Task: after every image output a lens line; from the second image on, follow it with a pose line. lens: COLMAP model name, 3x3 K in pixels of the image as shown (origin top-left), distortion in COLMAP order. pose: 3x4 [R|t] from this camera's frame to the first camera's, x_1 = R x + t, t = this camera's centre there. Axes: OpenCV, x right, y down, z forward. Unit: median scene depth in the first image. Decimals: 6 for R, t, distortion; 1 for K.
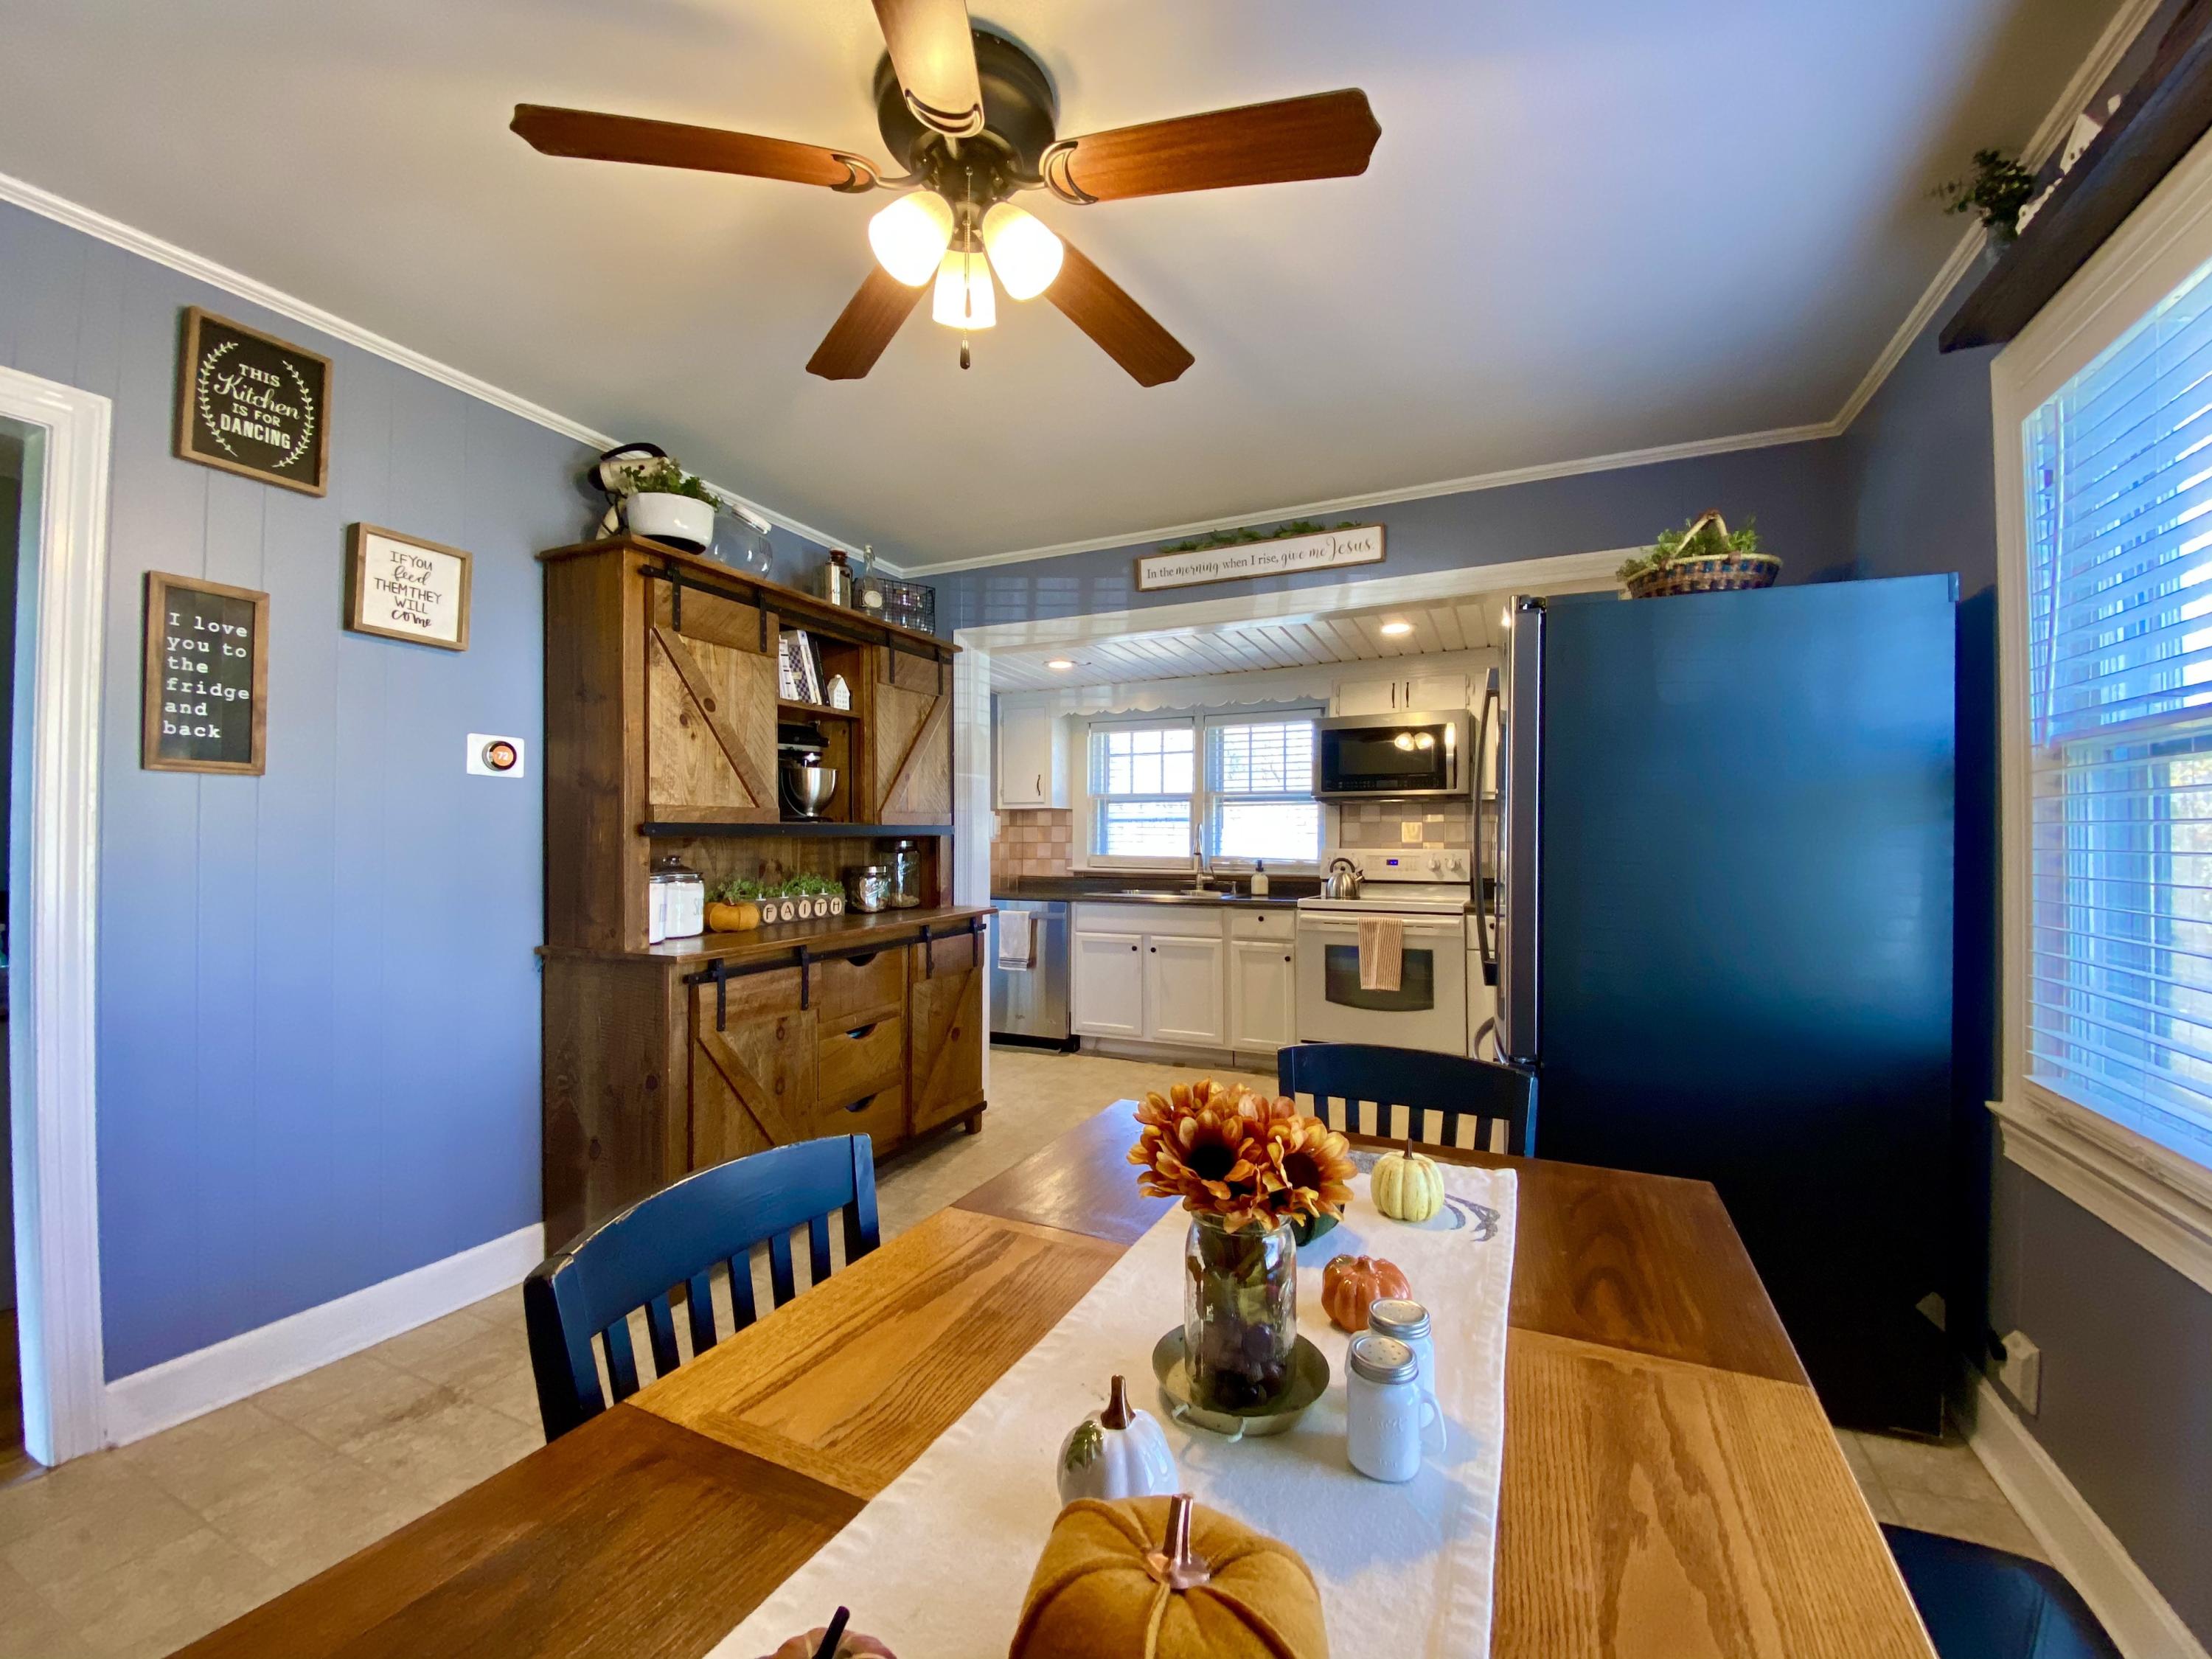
lens RADIAL K [[896.0, 0, 1095.1], [0, 896.0, 820.6], [0, 0, 1]] dist [0.003258, -0.011636]
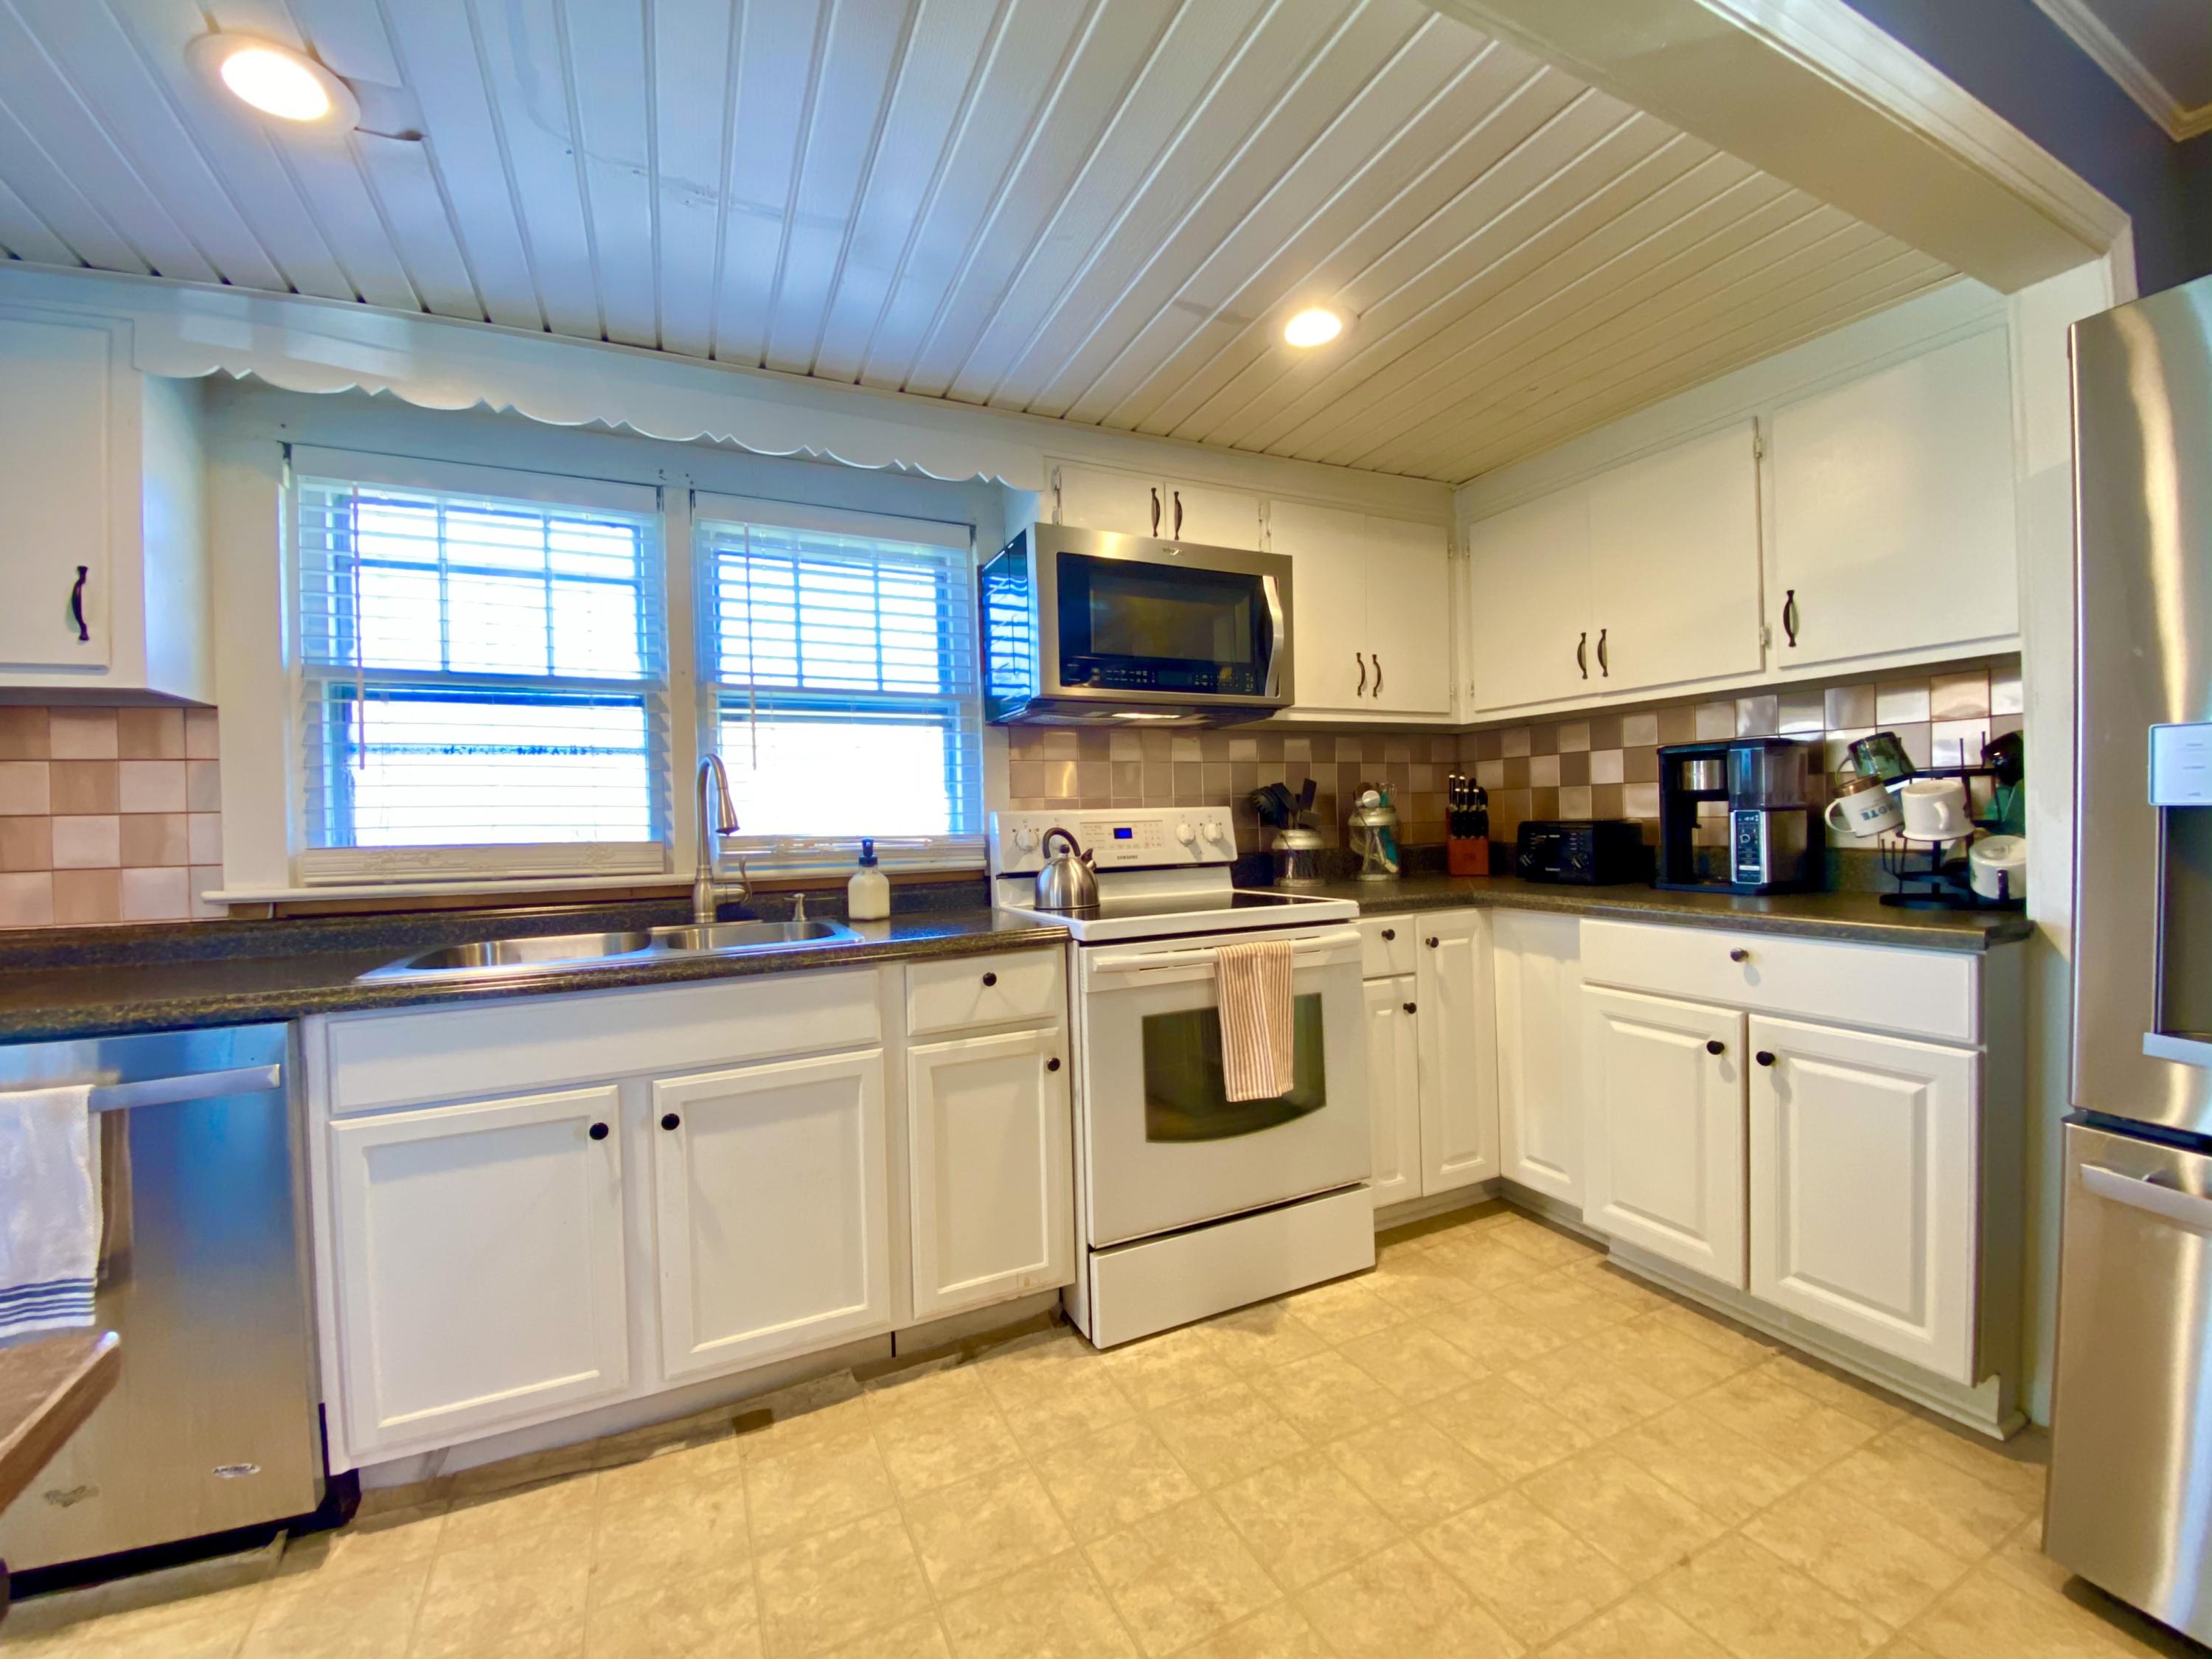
lens RADIAL K [[896.0, 0, 1109.9], [0, 896.0, 828.3], [0, 0, 1]] dist [0.003258, -0.011636]
pose [[0.621580, -0.029078, 0.782811, -0.092699], [0.004190, 0.999420, 0.033797, 0.025509], [-0.783340, -0.017727, 0.621341, 0.678721]]
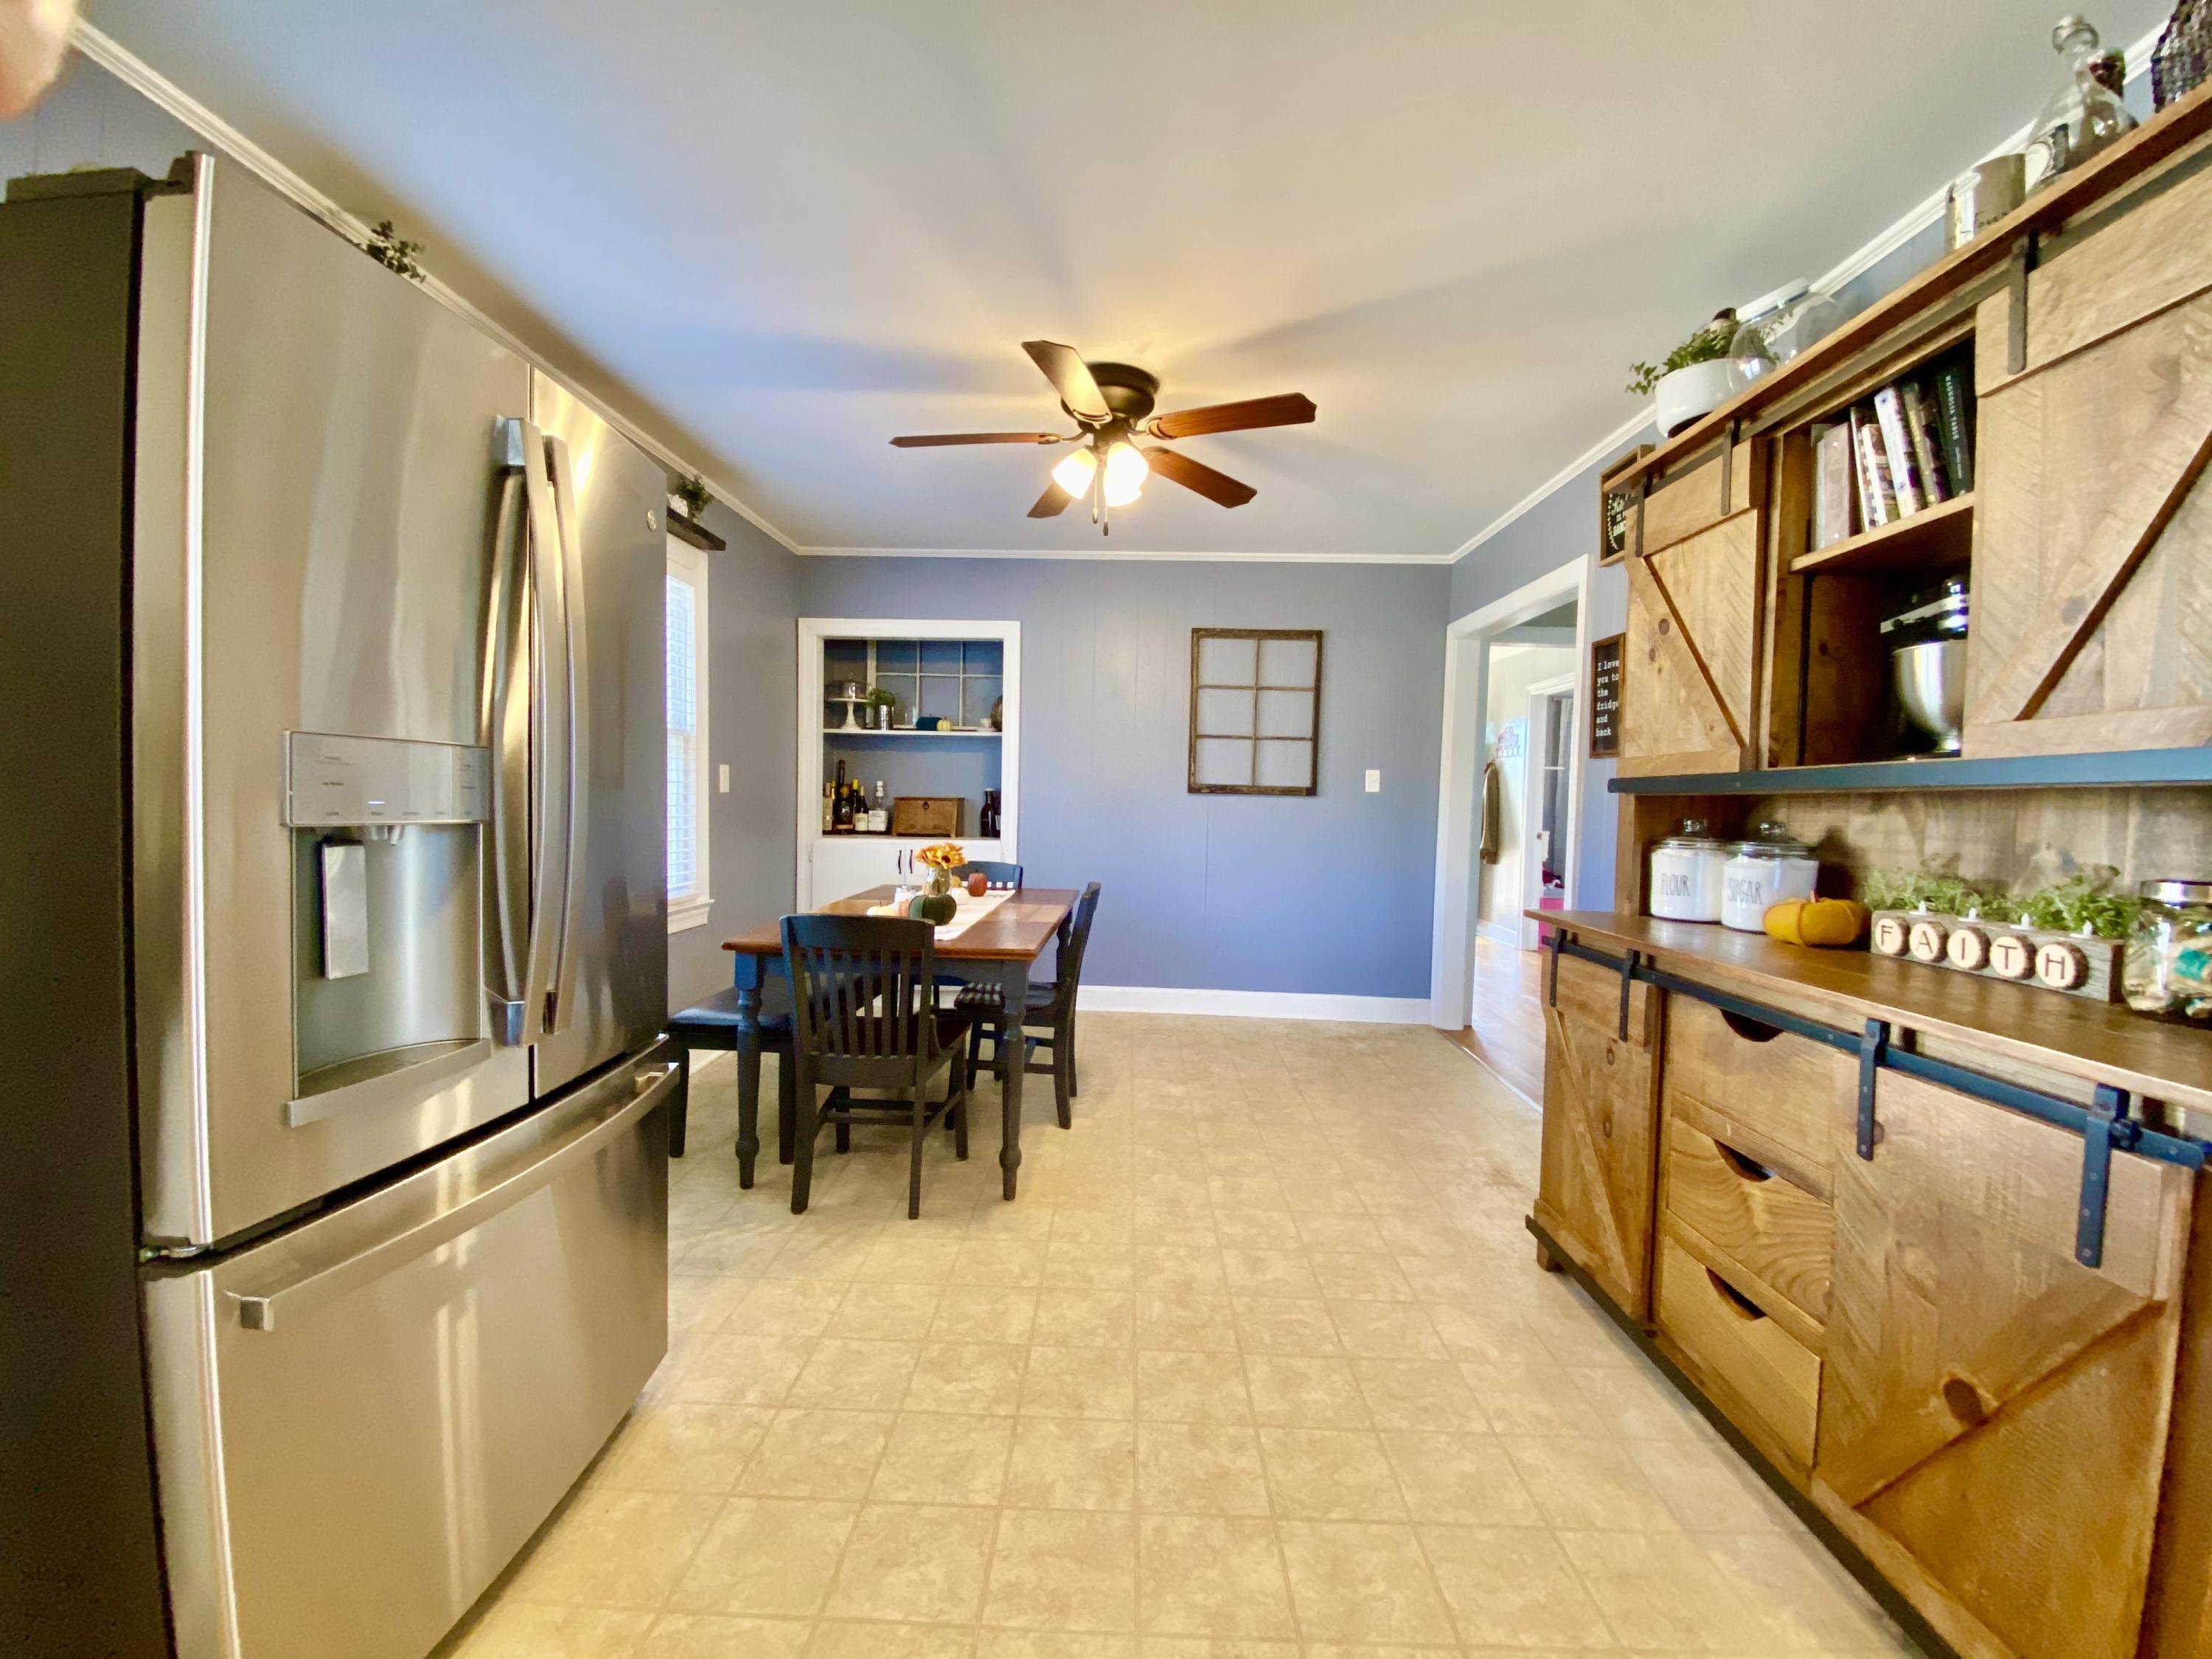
lens RADIAL K [[896.0, 0, 1106.3], [0, 896.0, 825.0], [0, 0, 1]] dist [0.003258, -0.011636]
pose [[-0.914731, -0.006636, -0.404010, 0.191336], [-0.012207, 0.999863, 0.011215, 0.024133], [0.403880, 0.015191, -0.914686, 0.870594]]
